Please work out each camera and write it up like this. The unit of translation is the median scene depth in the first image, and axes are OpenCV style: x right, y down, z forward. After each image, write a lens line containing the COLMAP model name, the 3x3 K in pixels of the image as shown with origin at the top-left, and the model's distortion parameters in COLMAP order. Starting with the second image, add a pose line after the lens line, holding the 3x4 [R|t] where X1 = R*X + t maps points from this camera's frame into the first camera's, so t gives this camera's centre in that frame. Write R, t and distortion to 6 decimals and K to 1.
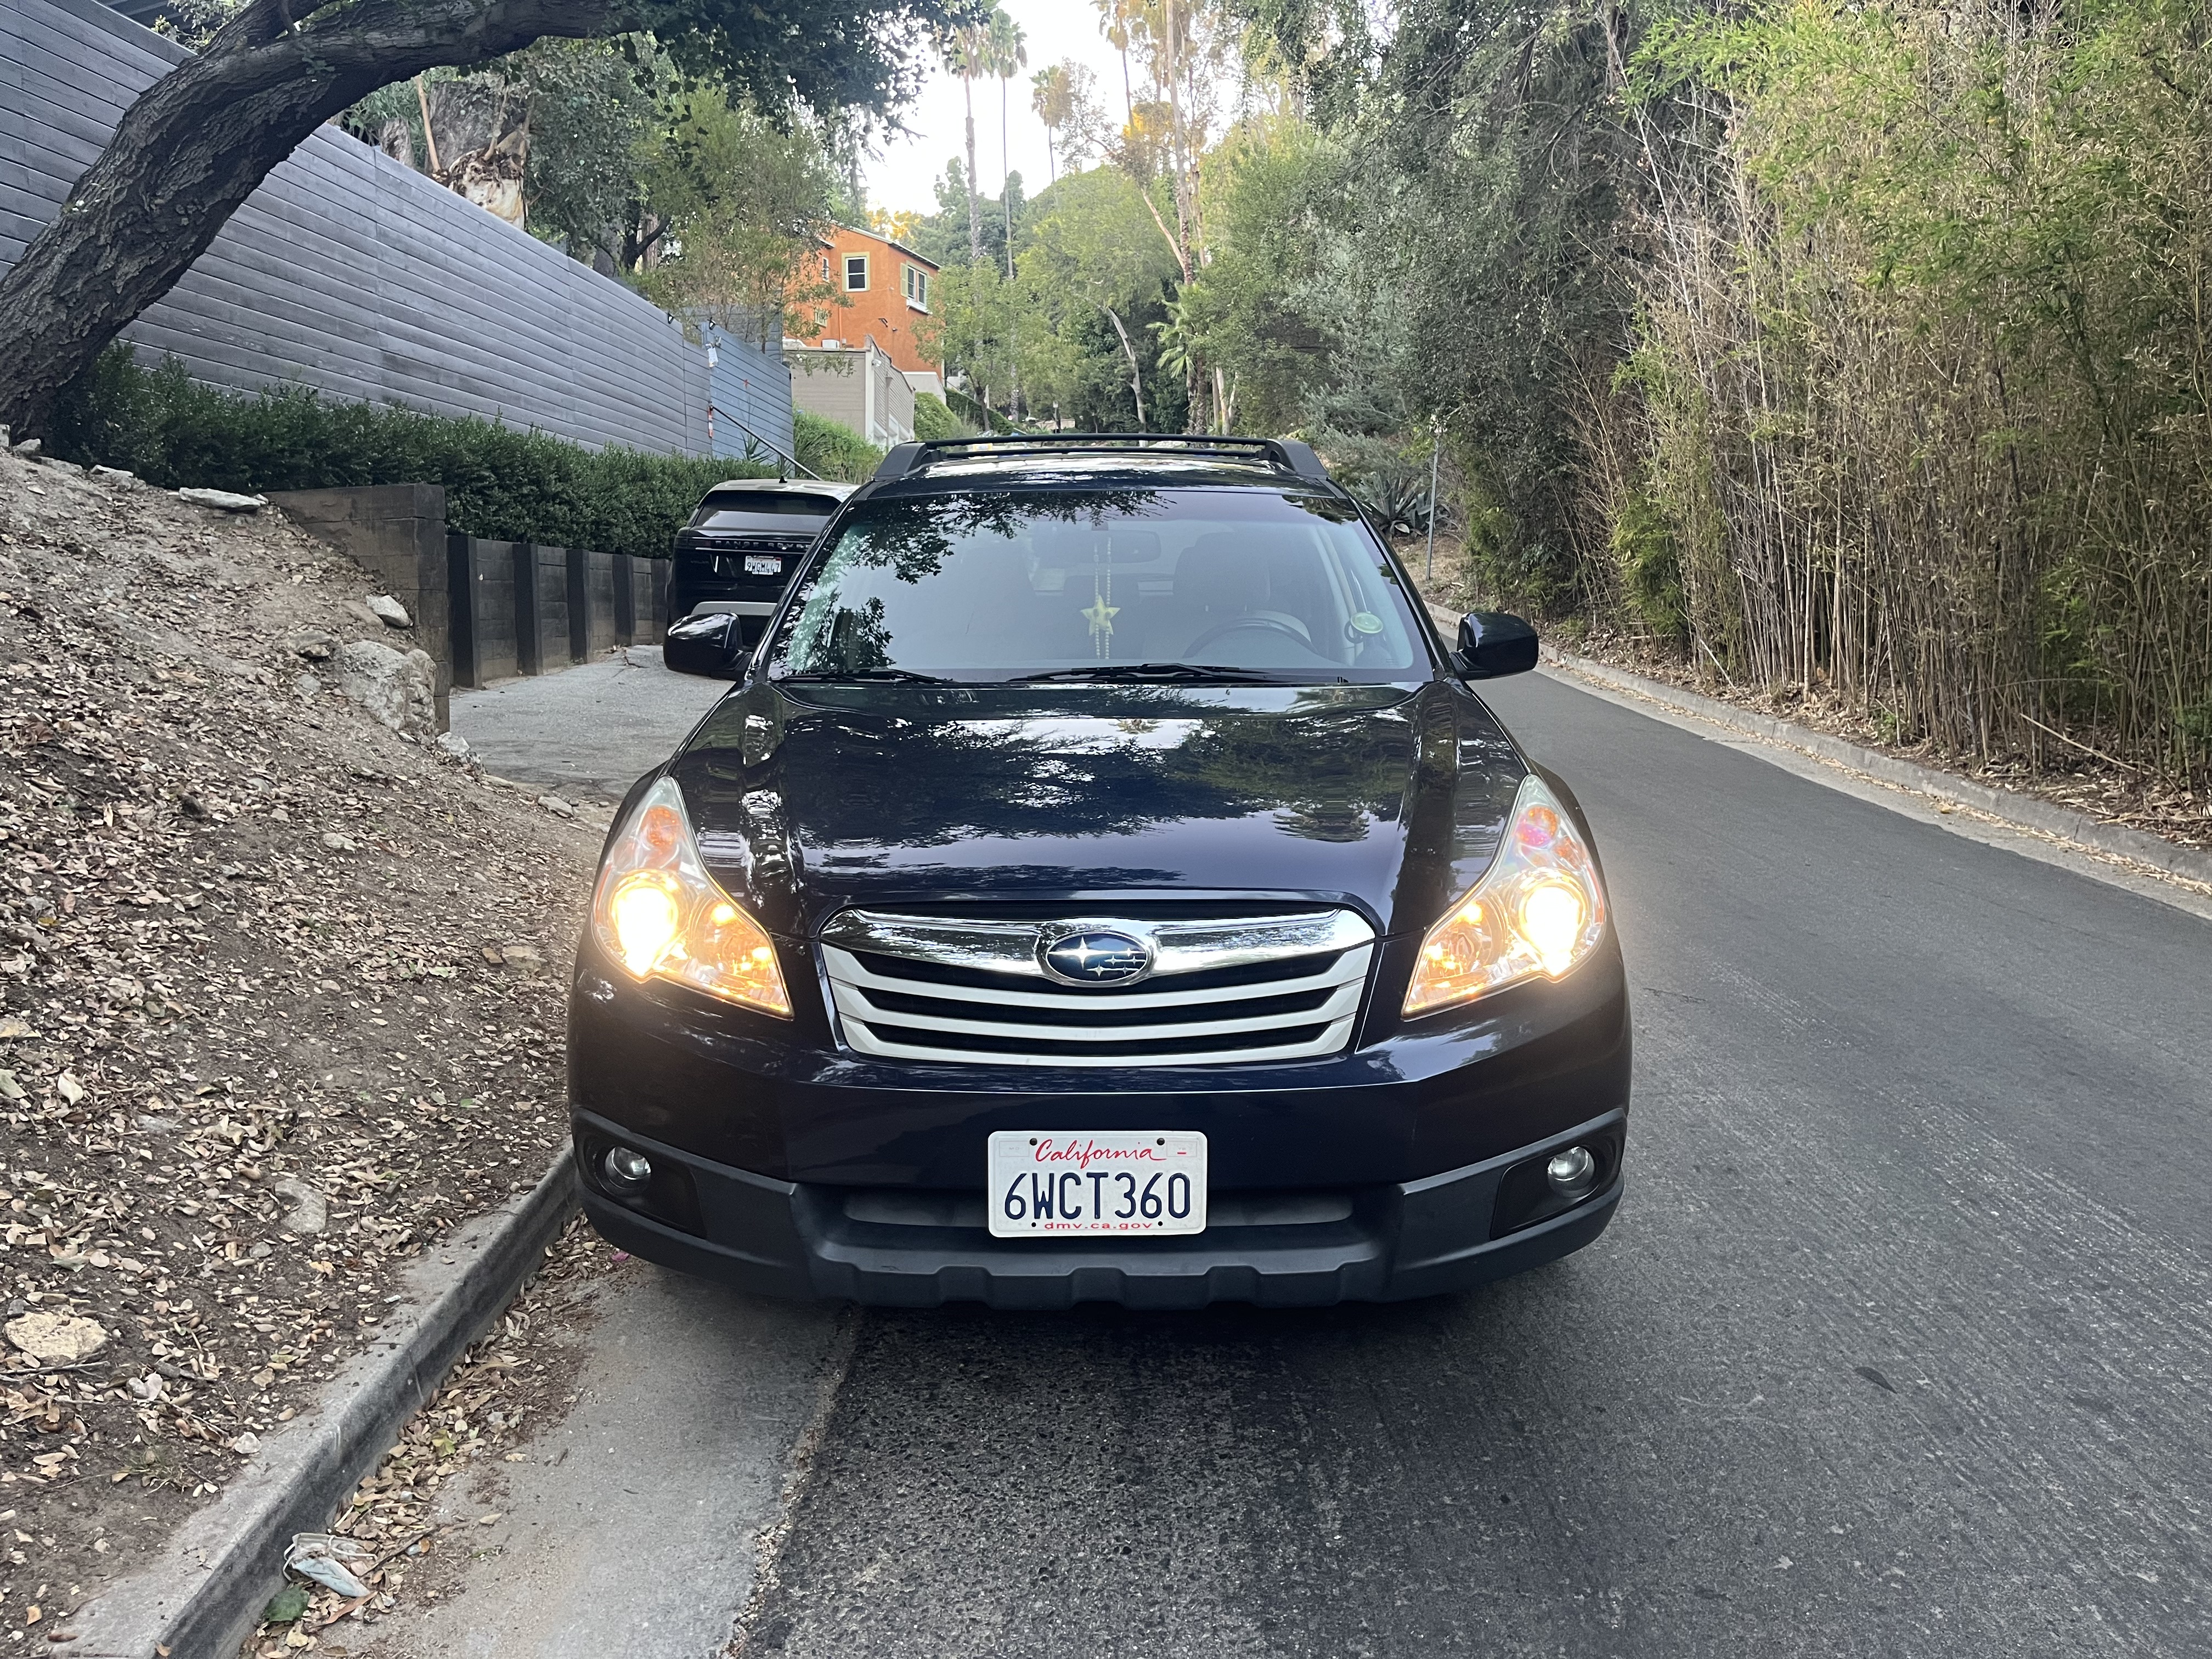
lens RADIAL K [[1700.7, 0, 1101.6], [0, 1700.7, 829.8], [0, 0, 1]] dist [0.068365, -0.096188]
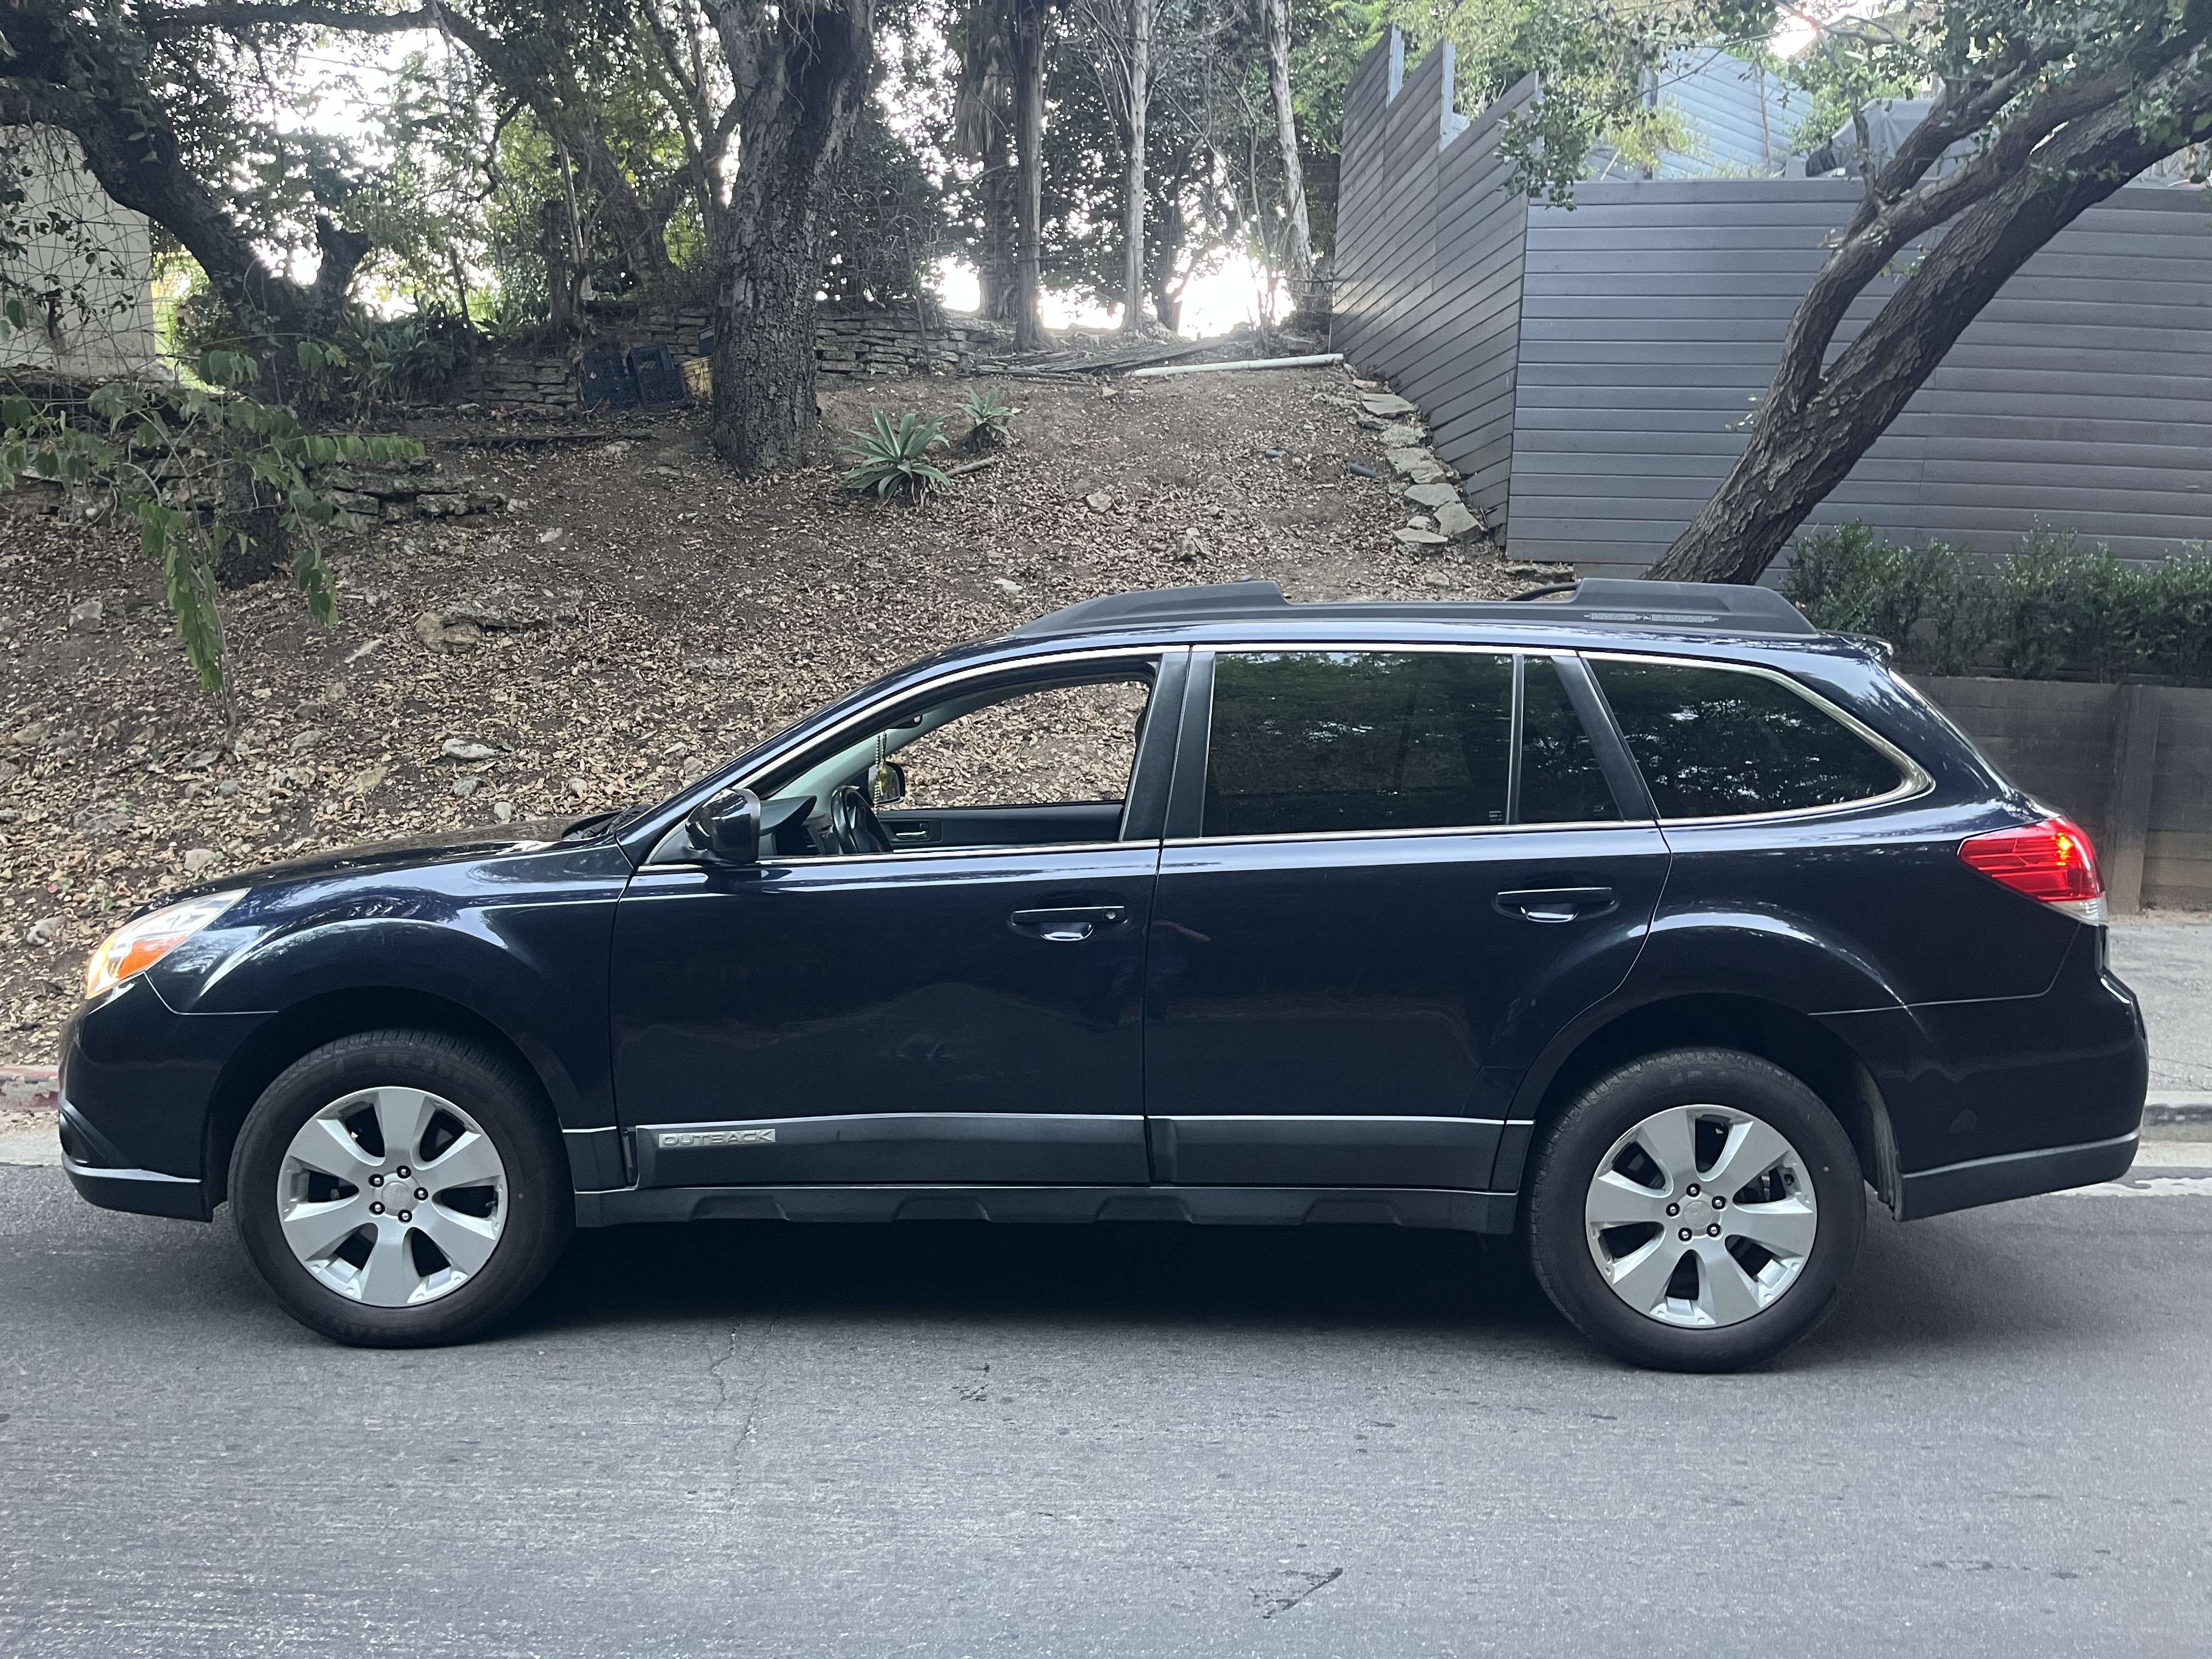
lens RADIAL K [[1700.7, 0, 1093.9], [0, 1700.7, 843.9], [0, 0, 1]] dist [0.068365, -0.096188]
pose [[-0.029523, 0.087009, -0.995770, 0.589399], [-0.173851, 0.980574, 0.090836, -0.114343], [0.984329, 0.175798, -0.013823, 0.640399]]
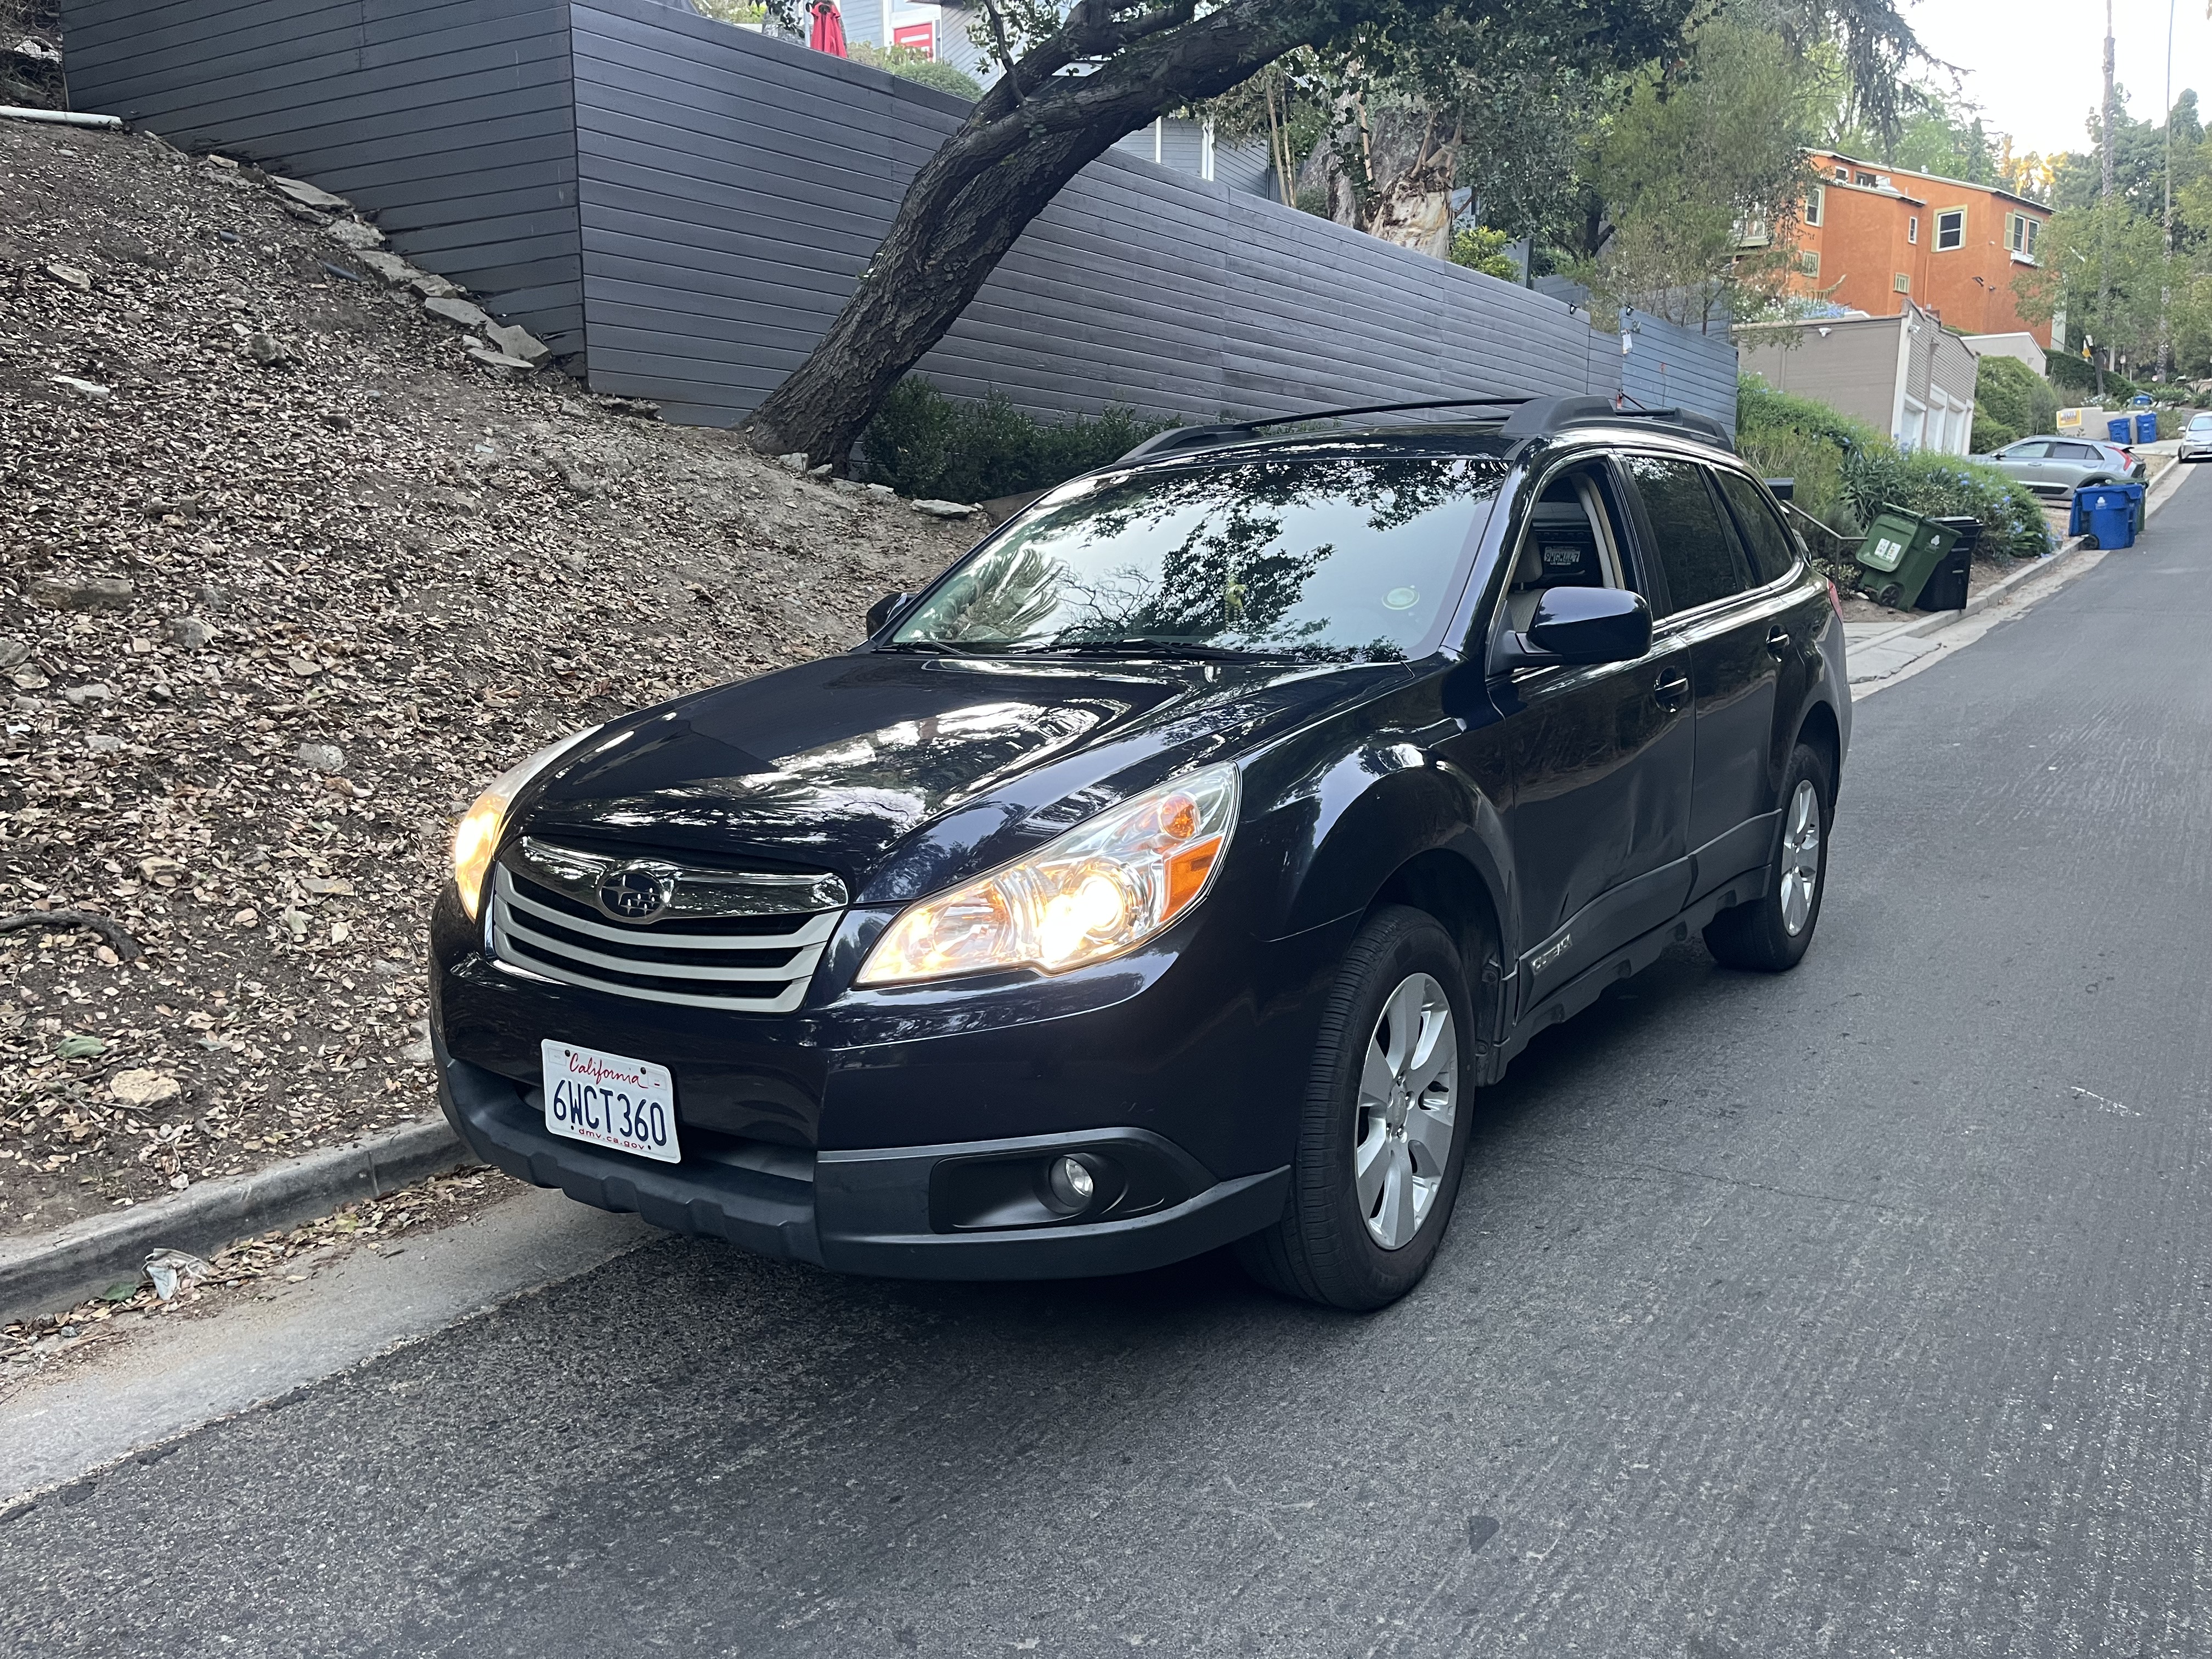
lens RADIAL K [[1700.7, 0, 1095.7], [0, 1700.7, 823.1], [0, 0, 1]] dist [0.068365, -0.096188]
pose [[0.816670, 0.074490, -0.572278, 0.279664], [-0.075581, 0.996899, 0.021903, -0.005851], [0.572135, 0.025365, 0.819767, 0.087615]]
